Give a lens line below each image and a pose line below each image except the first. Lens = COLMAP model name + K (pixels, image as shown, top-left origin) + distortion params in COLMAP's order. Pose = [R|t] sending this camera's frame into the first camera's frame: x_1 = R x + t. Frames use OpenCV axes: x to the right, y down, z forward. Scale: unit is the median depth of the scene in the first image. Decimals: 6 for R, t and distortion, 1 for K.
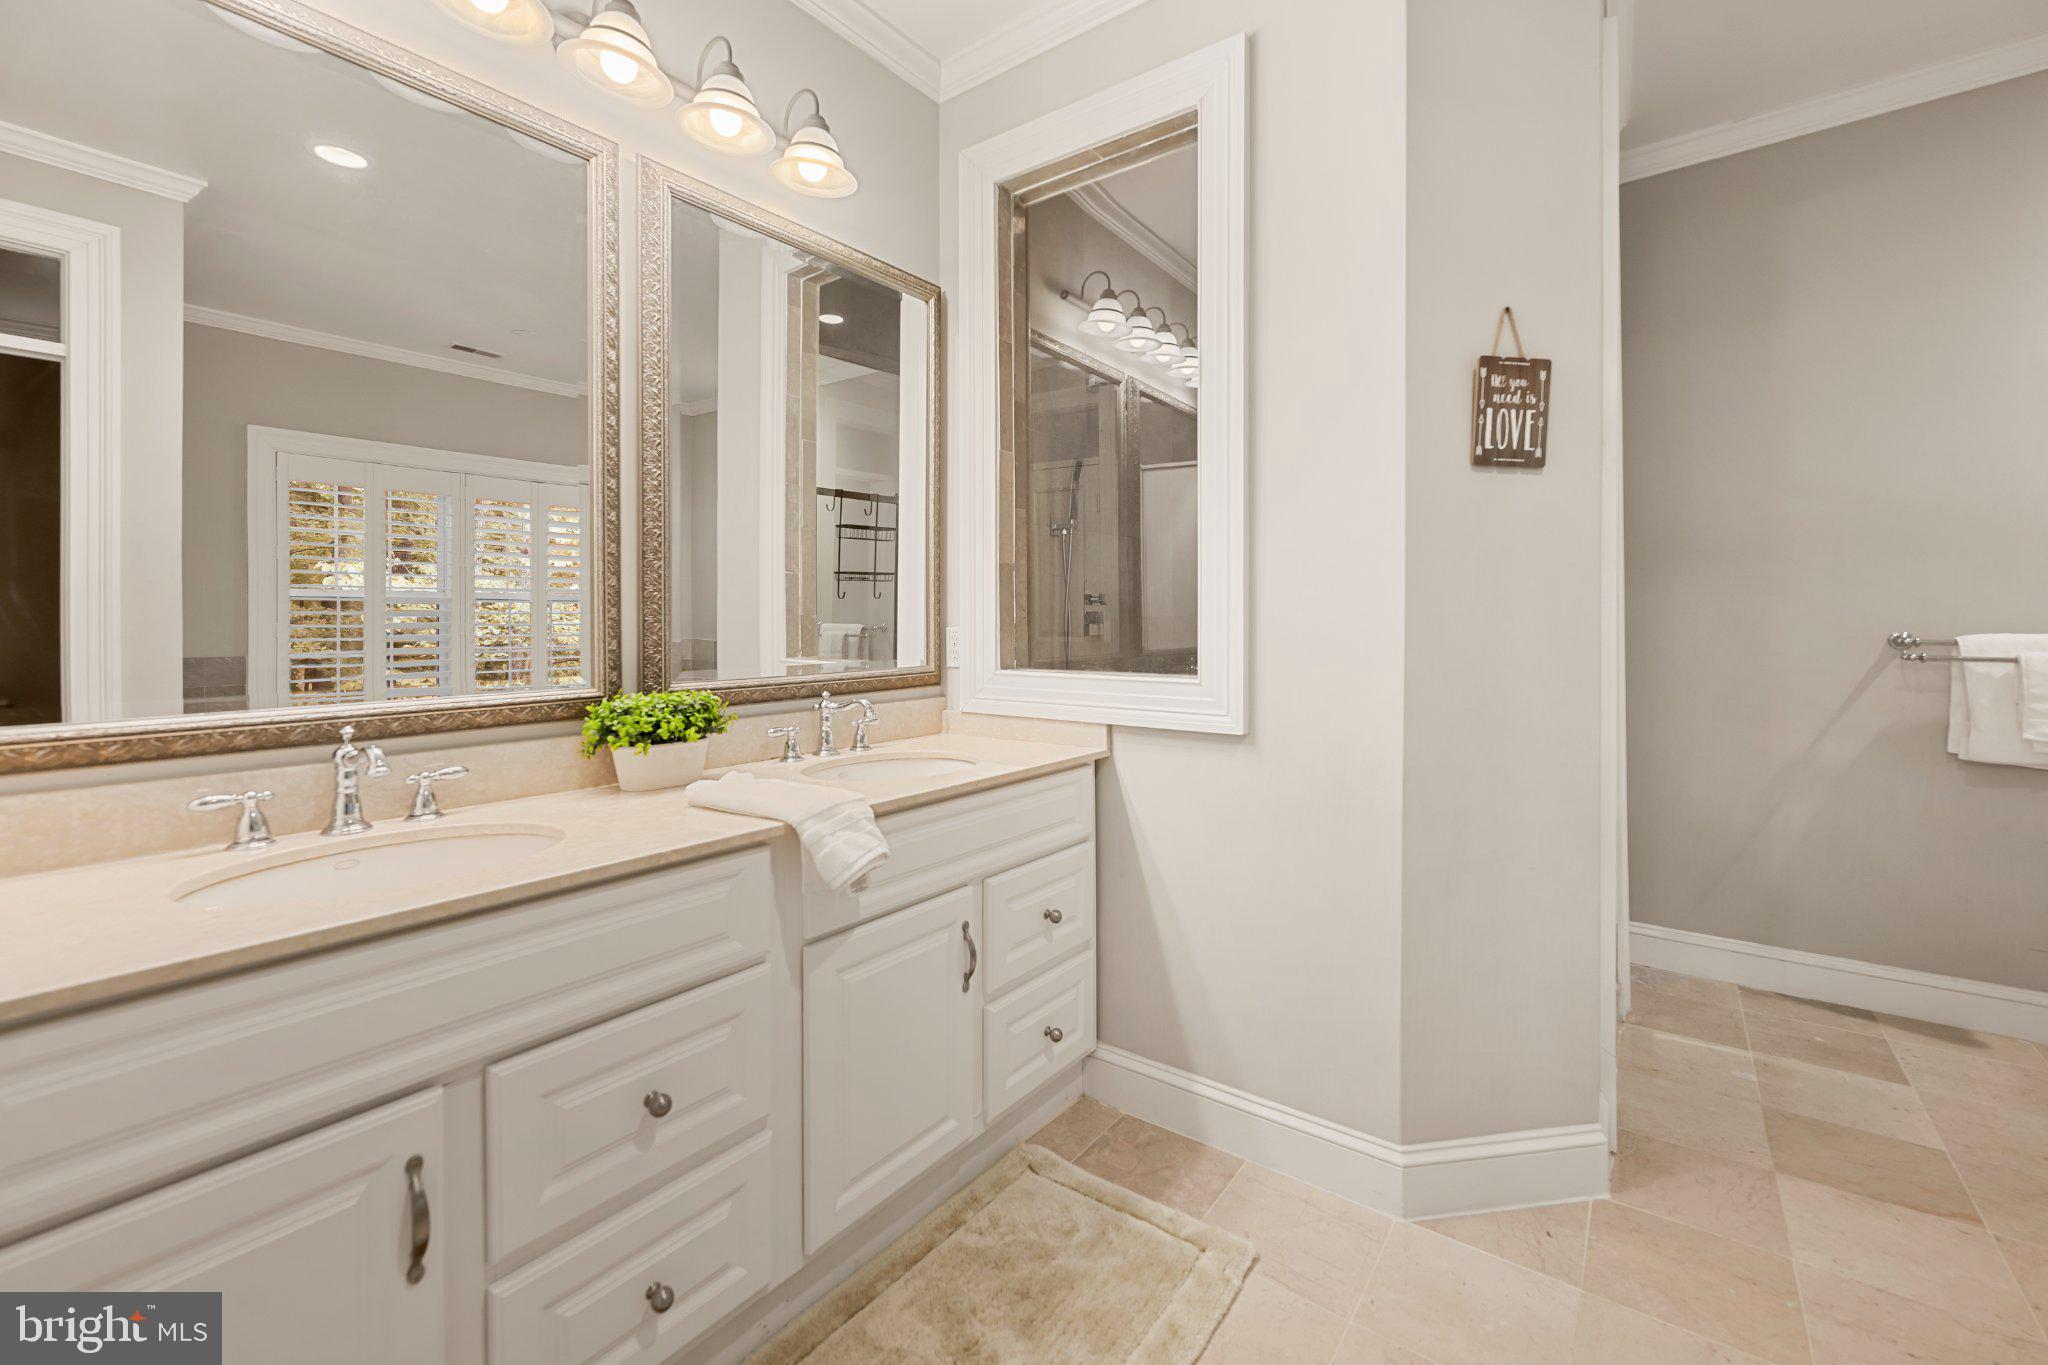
lens RADIAL K [[841.5, 0, 1004.7], [0, 841.5, 623.4], [0, 0, 1]] dist [-0.000895, -0.000594]
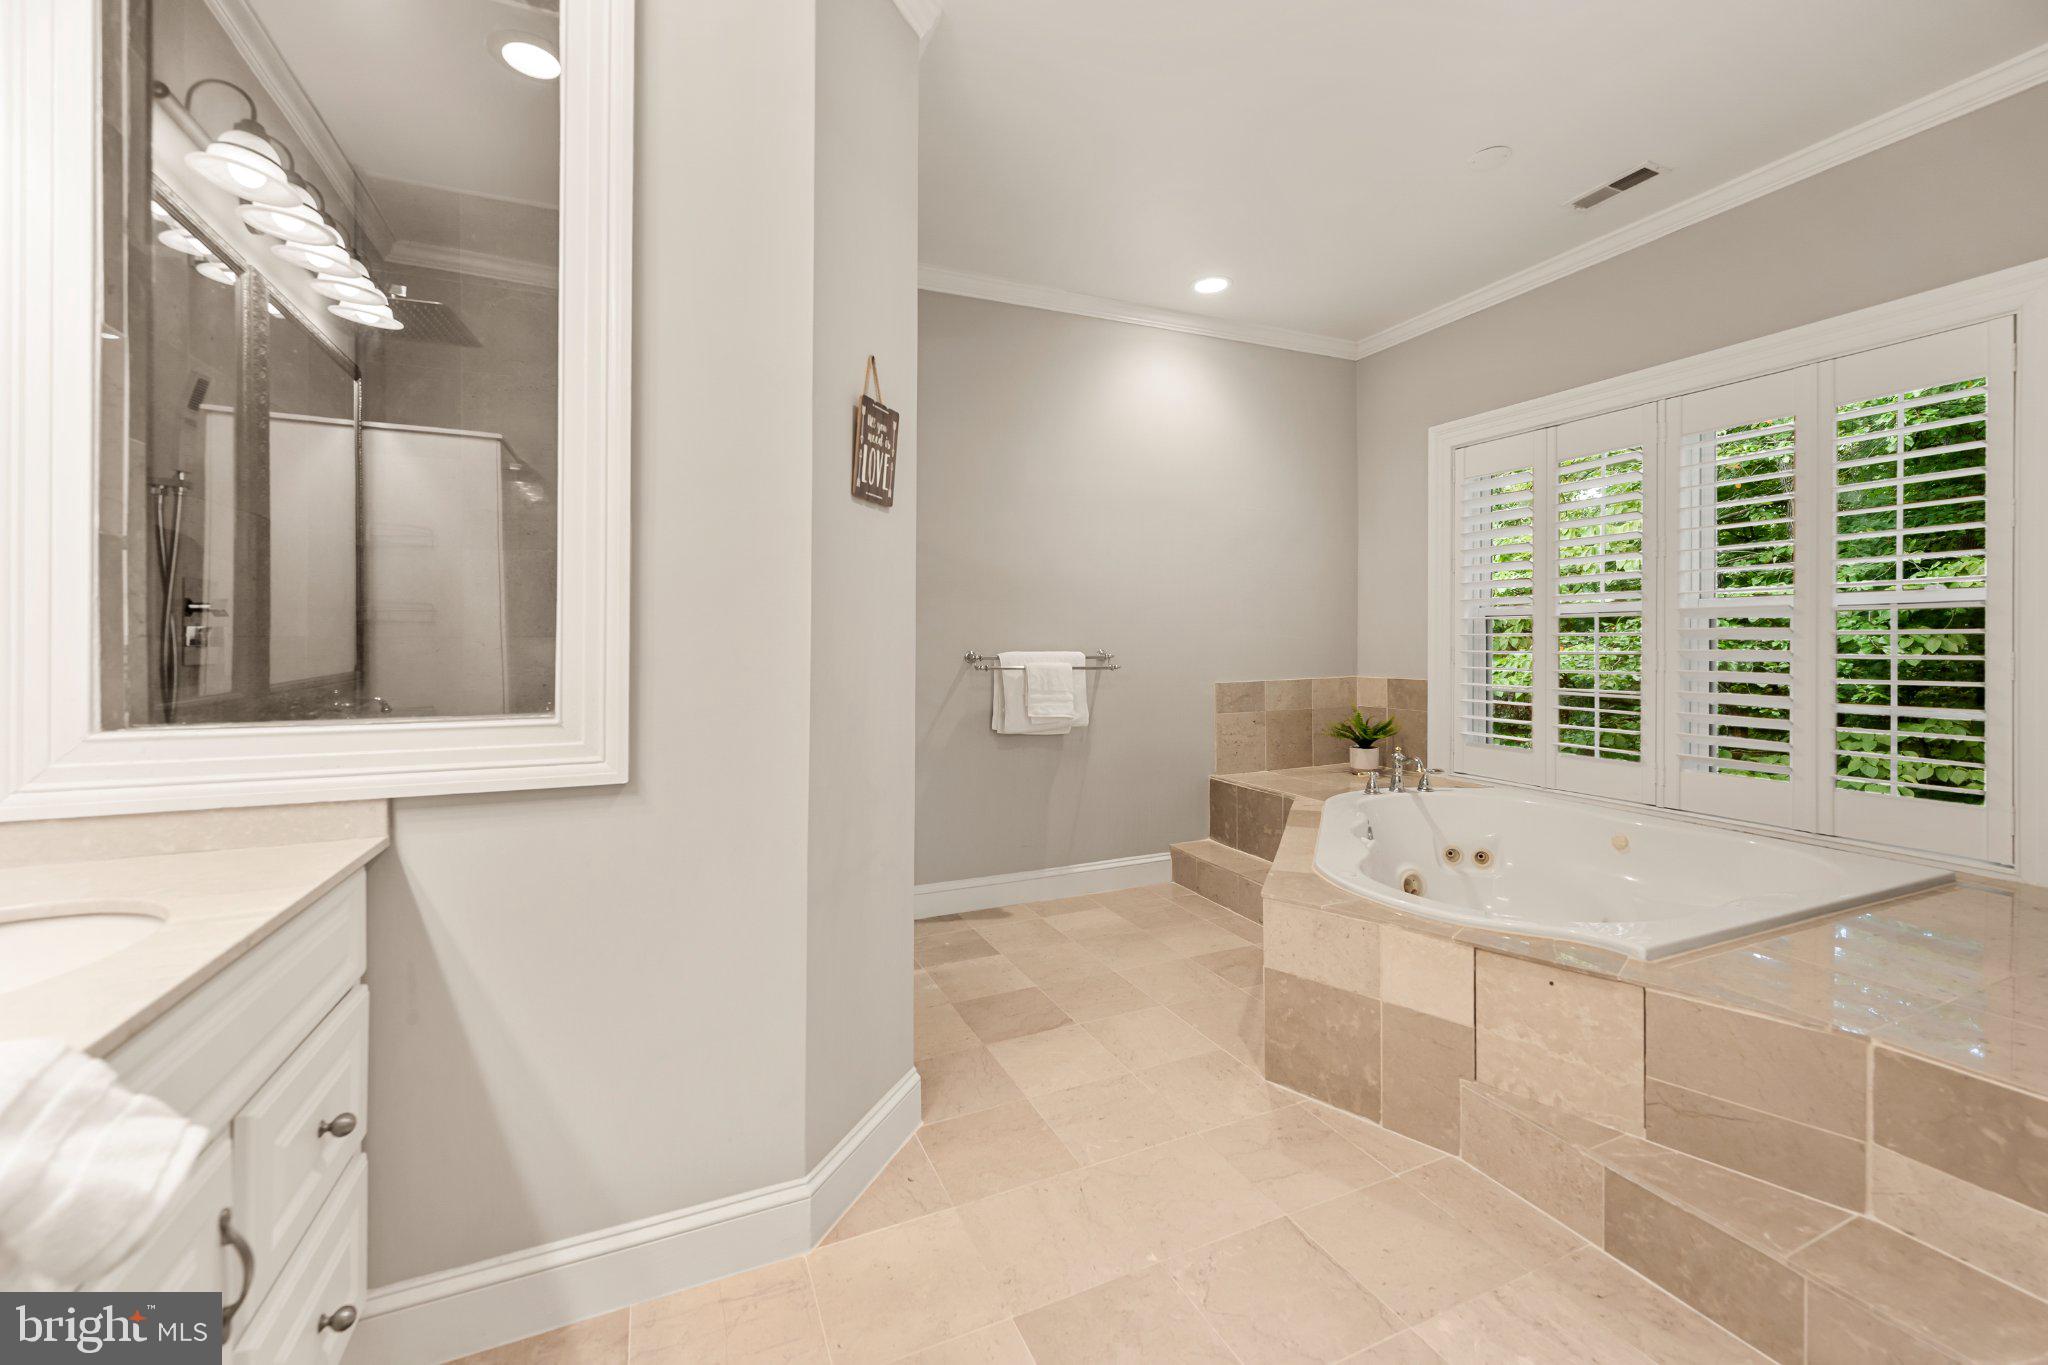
lens RADIAL K [[841.5, 0, 1041.3], [0, 841.5, 646.4], [0, 0, 1]] dist [-0.000895, -0.000594]
pose [[0.466255, -0.002019, 0.884648, -0.239681], [0.001066, 0.999998, 0.001721, 0.000078], [-0.884650, 0.000140, 0.466256, 0.264743]]
